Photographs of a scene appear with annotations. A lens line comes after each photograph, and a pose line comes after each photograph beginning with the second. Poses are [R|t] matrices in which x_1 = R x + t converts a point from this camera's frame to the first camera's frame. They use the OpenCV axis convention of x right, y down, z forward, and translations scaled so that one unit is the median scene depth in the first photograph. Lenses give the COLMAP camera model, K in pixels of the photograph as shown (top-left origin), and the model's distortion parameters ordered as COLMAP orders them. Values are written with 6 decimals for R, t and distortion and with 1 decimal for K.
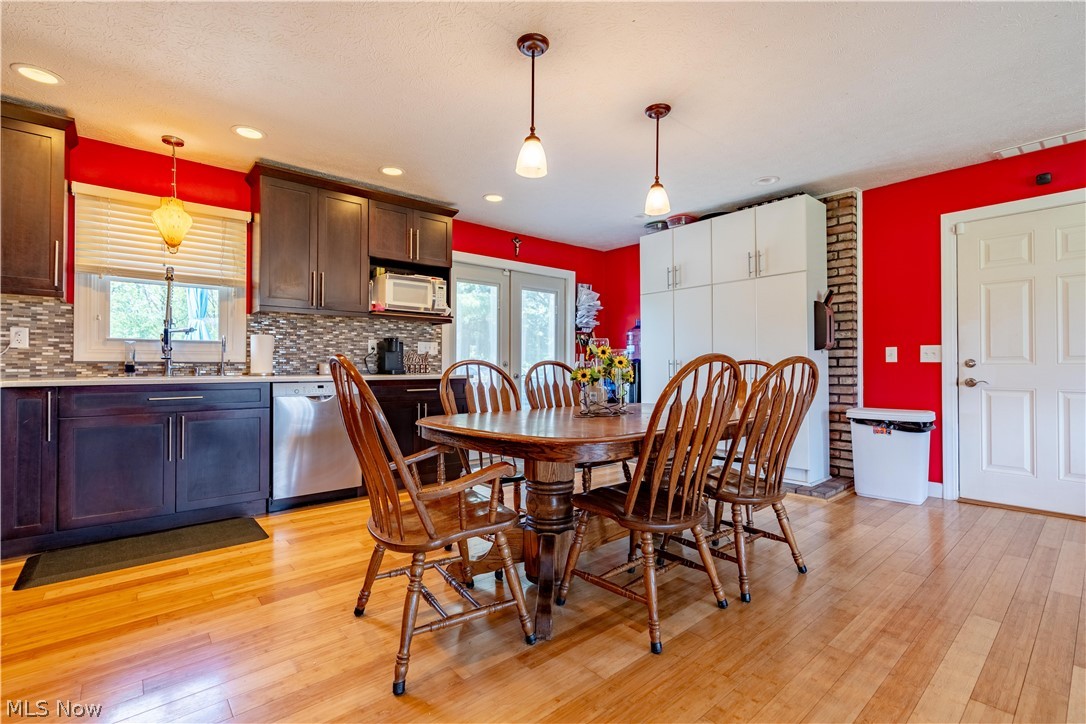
lens RADIAL K [[495.5, 0, 543.0], [0, 495.5, 362.0], [0, 0, 1]] dist [-0.002880, 0.000279]
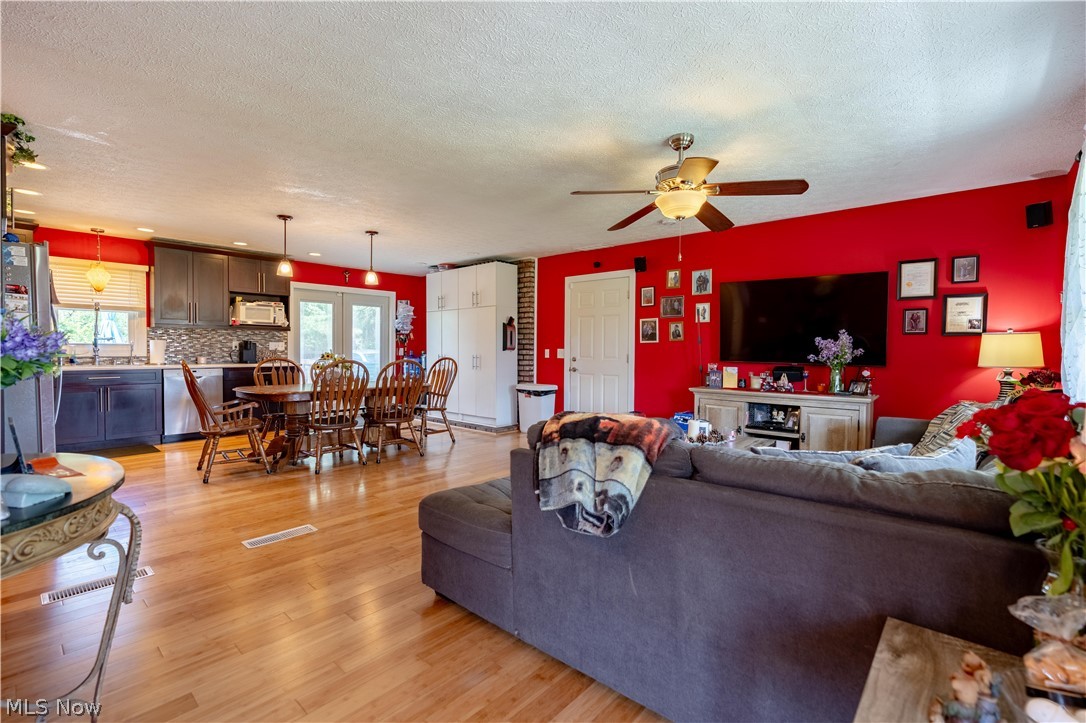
lens RADIAL K [[485.5, 0, 543.0], [0, 485.5, 361.5], [0, 0, 1]] dist [-0.002836, -0.000064]
pose [[0.991218, 0.003663, 0.132190, 0.470795], [-0.008306, 0.999367, 0.034589, -0.047410], [-0.131979, -0.035383, 0.990621, -0.736949]]
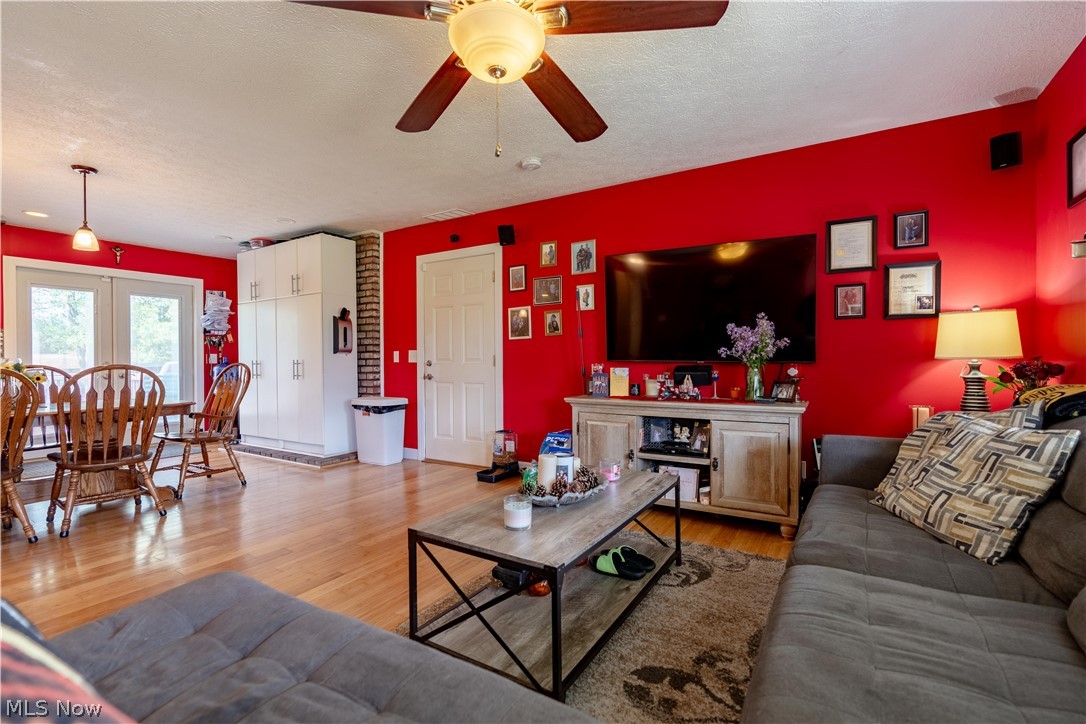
lens RADIAL K [[485.5, 0, 543.0], [0, 485.5, 362.0], [0, 0, 1]] dist [-0.002836, -0.000064]
pose [[0.952288, -0.008055, 0.305096, 0.696855], [0.003691, 0.999882, 0.014880, -0.019210], [-0.305180, -0.013044, 0.952205, -0.393788]]
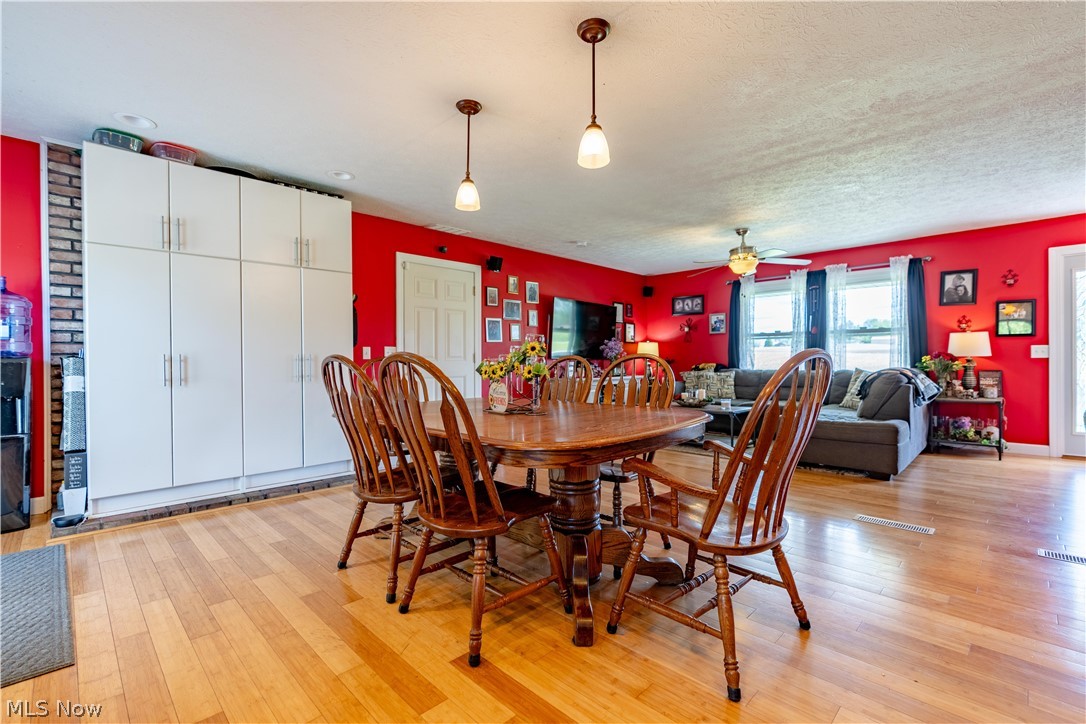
lens RADIAL K [[481.3, 0, 543.0], [0, 481.3, 362.0], [0, 0, 1]] dist [-0.002197, -0.000306]
pose [[-0.070426, -0.003332, 0.997511, -0.537787], [-0.004430, 0.999986, 0.003028, 0.002597], [-0.997507, -0.004205, -0.070439, 0.660106]]
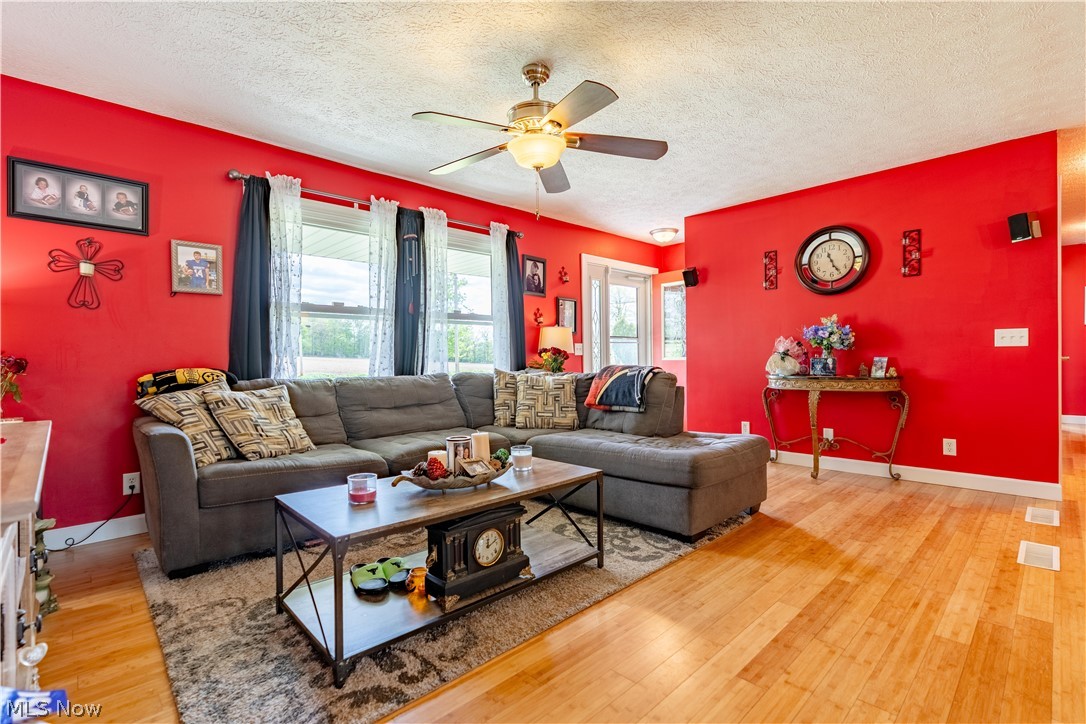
lens RADIAL K [[495.5, 0, 543.0], [0, 495.5, 362.0], [0, 0, 1]] dist [-0.002880, 0.000279]
pose [[-0.998924, 0.010381, -0.045211, 0.809423], [0.010282, 0.999944, 0.002409, 0.005033], [0.045233, 0.001941, -0.998975, 0.643751]]
